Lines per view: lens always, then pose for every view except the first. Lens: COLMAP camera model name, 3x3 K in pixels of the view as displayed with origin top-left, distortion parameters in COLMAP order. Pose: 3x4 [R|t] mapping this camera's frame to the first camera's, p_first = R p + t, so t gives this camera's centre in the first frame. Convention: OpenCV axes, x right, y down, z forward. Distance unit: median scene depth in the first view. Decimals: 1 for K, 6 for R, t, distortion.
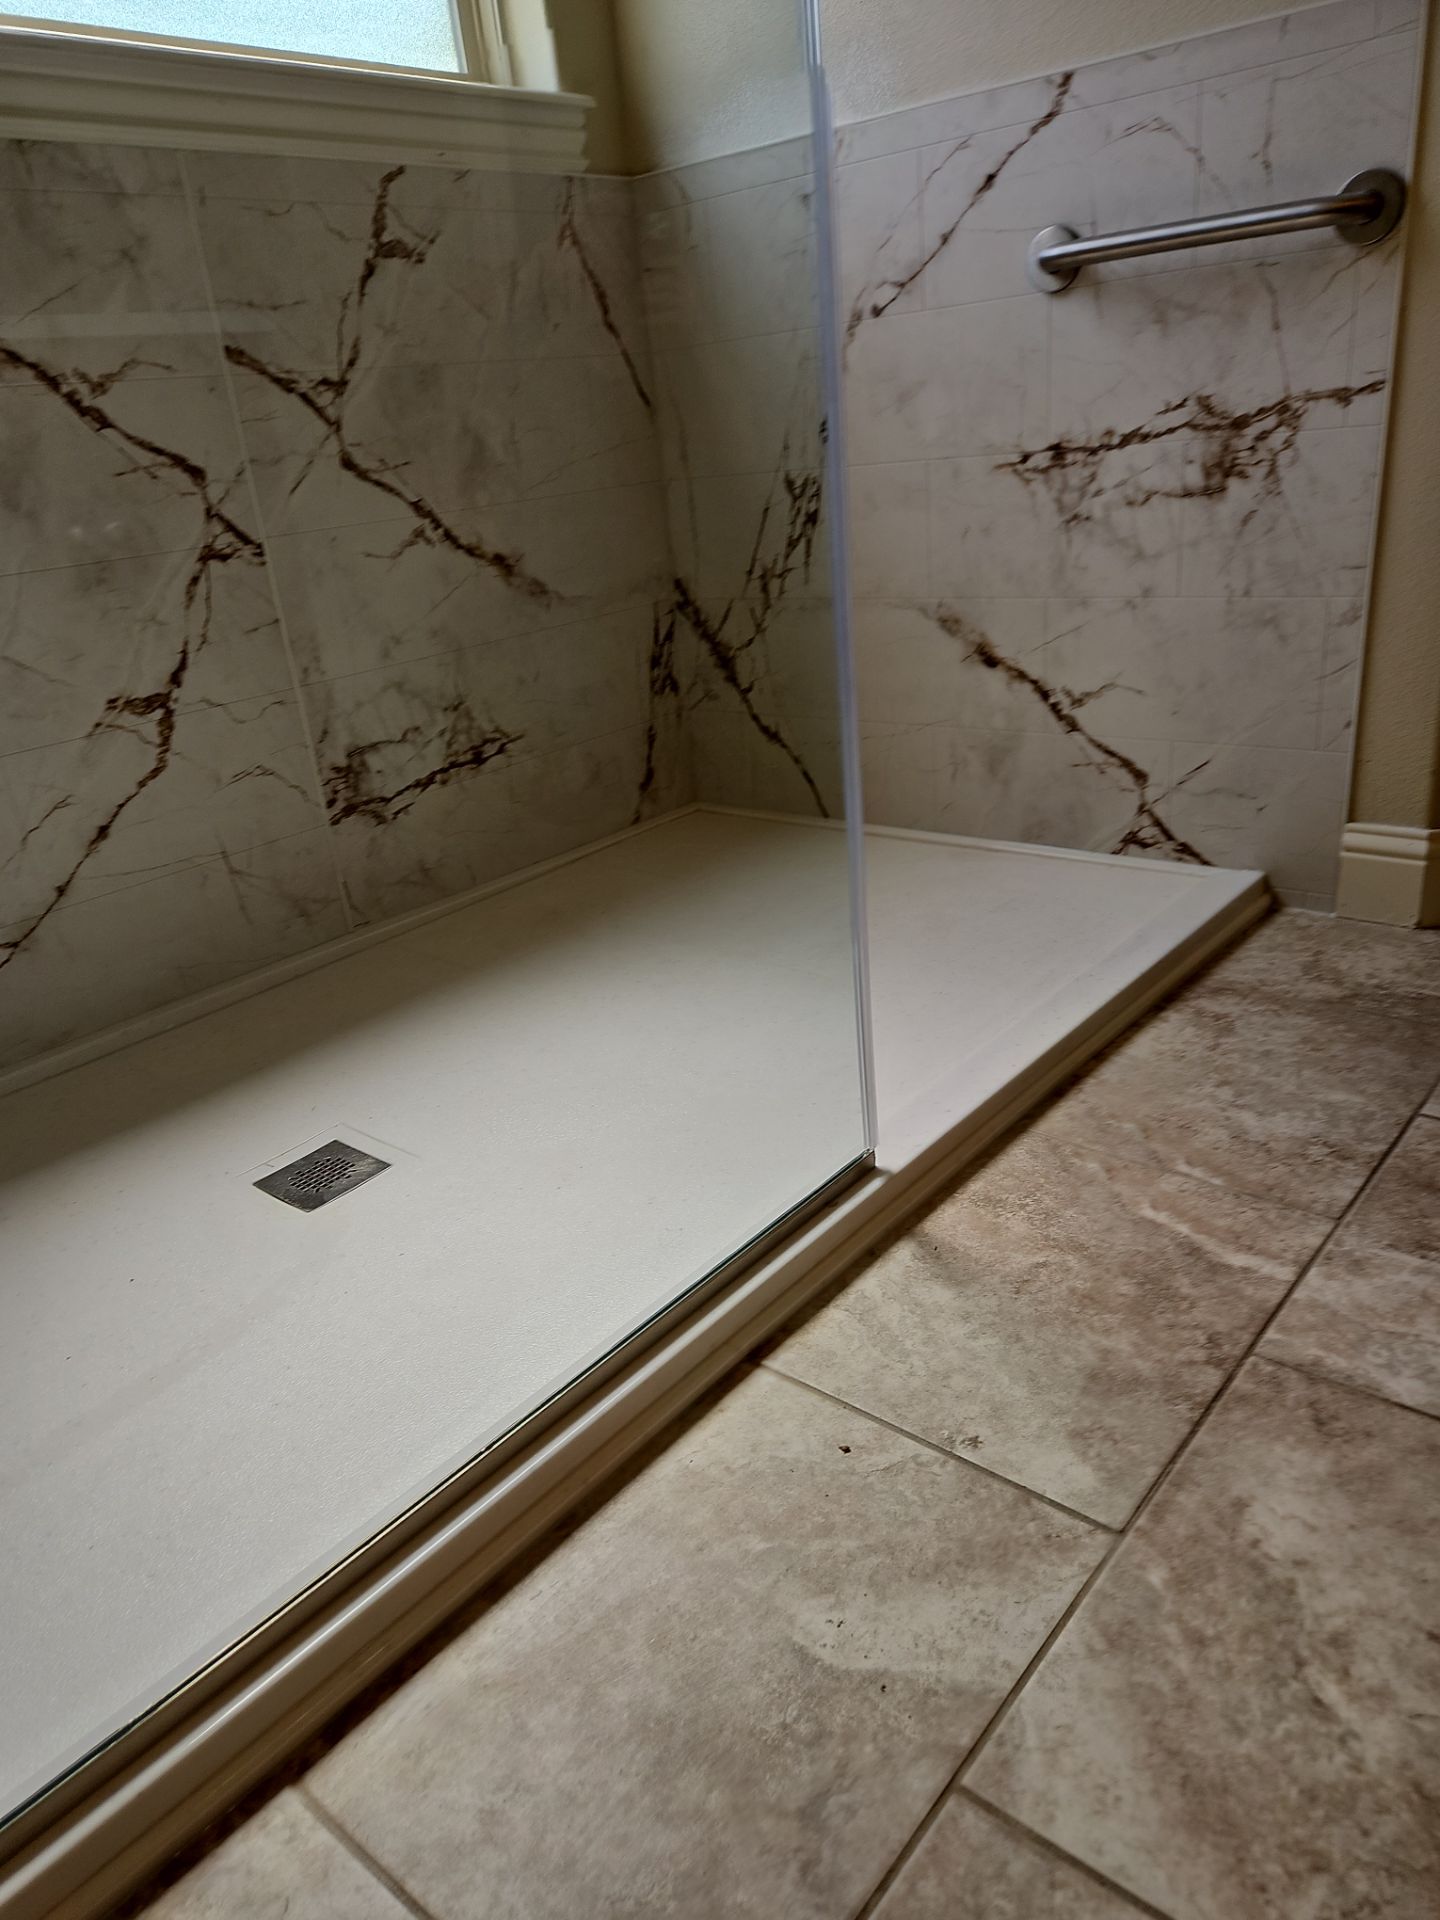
lens RADIAL K [[1289.5, 0, 644.1], [0, 1289.5, 975.8], [0, 0, 1]] dist [0.072887, -0.061421]
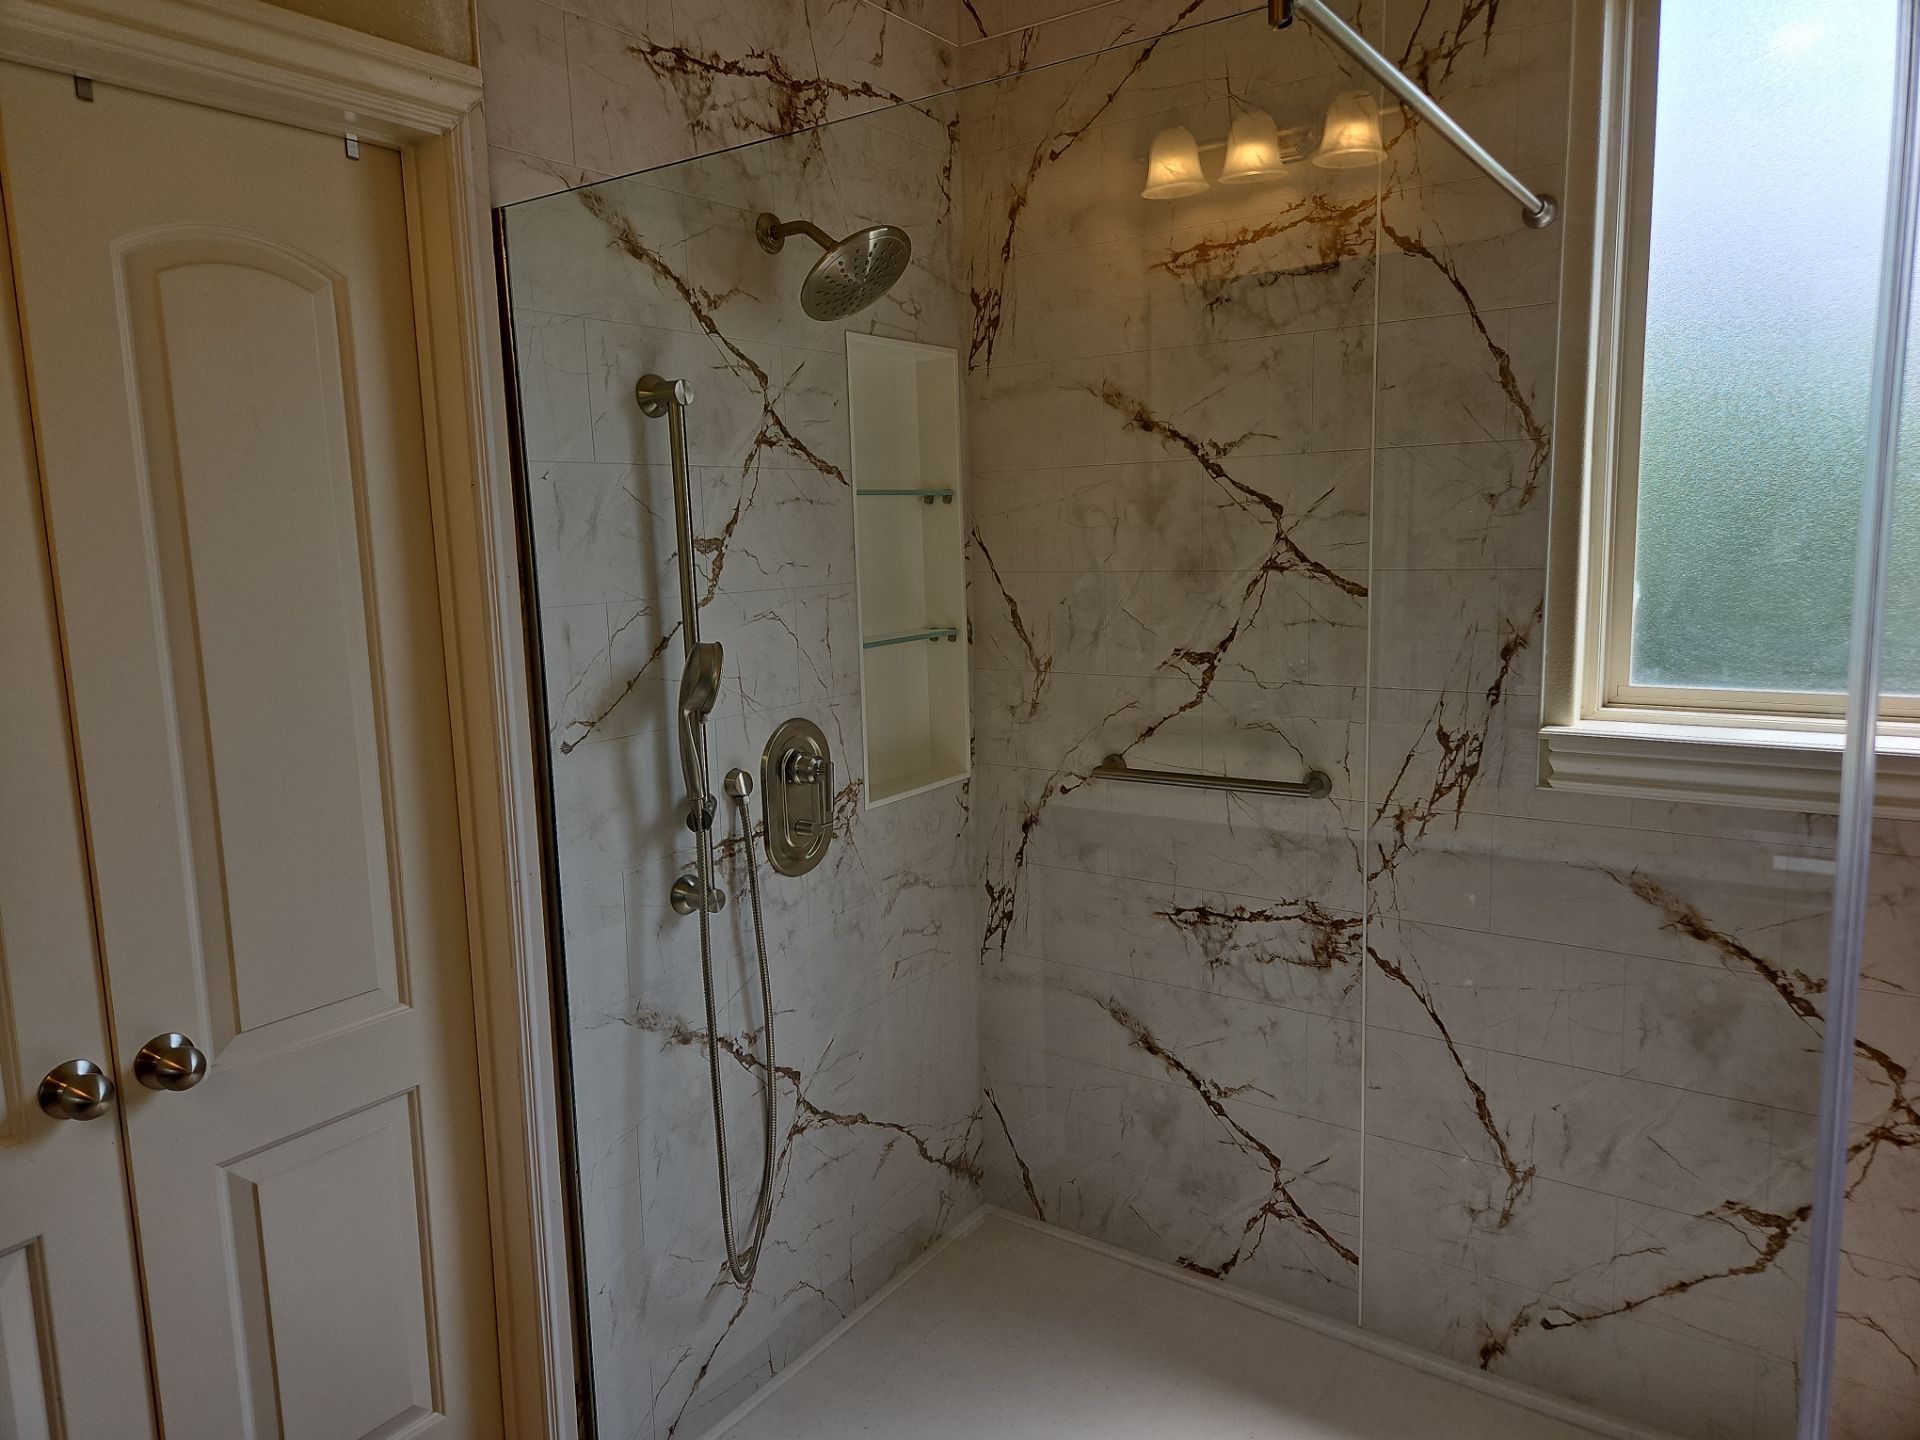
lens RADIAL K [[1289.5, 0, 952.3], [0, 1289.5, 706.9], [0, 0, 1]] dist [0.072887, -0.061421]
pose [[0.133541, 0.244398, -0.960435, 0.494502], [-0.357777, 0.915649, 0.183256, -0.534955], [0.924209, 0.319149, 0.209716, -0.055377]]
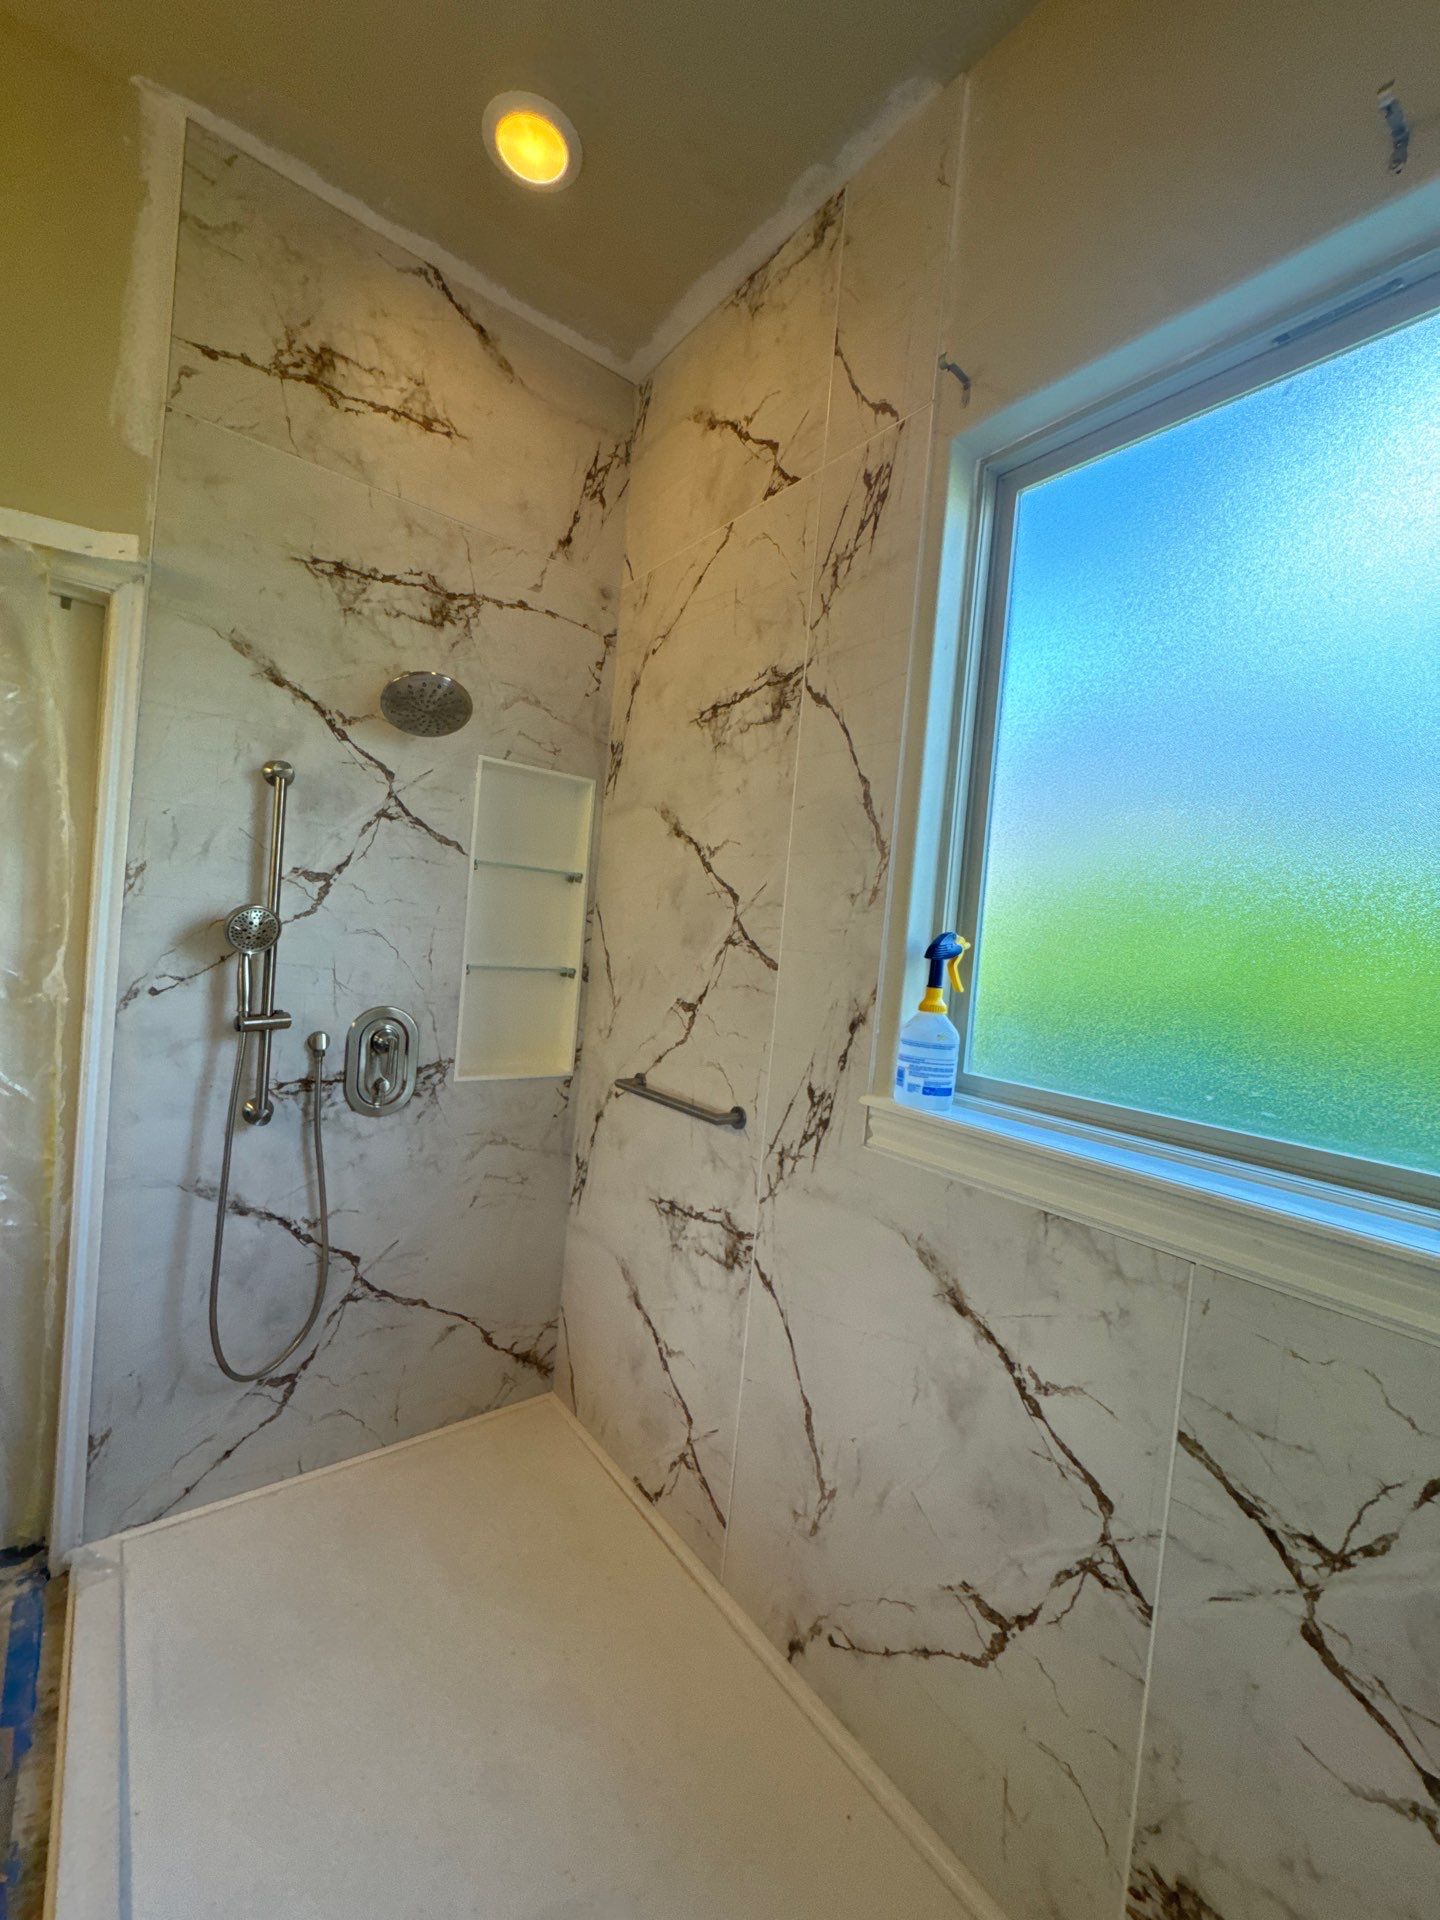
lens RADIAL K [[767.6, 0, 713.2], [0, 767.6, 958.5], [0, 0, 1]] dist [-0.001869, -0.000304]
pose [[-0.171559, 0.121905, -0.977603, 0.243124], [-0.429553, 0.883766, 0.185586, -0.690171], [0.886595, 0.451771, -0.099253, 0.534393]]
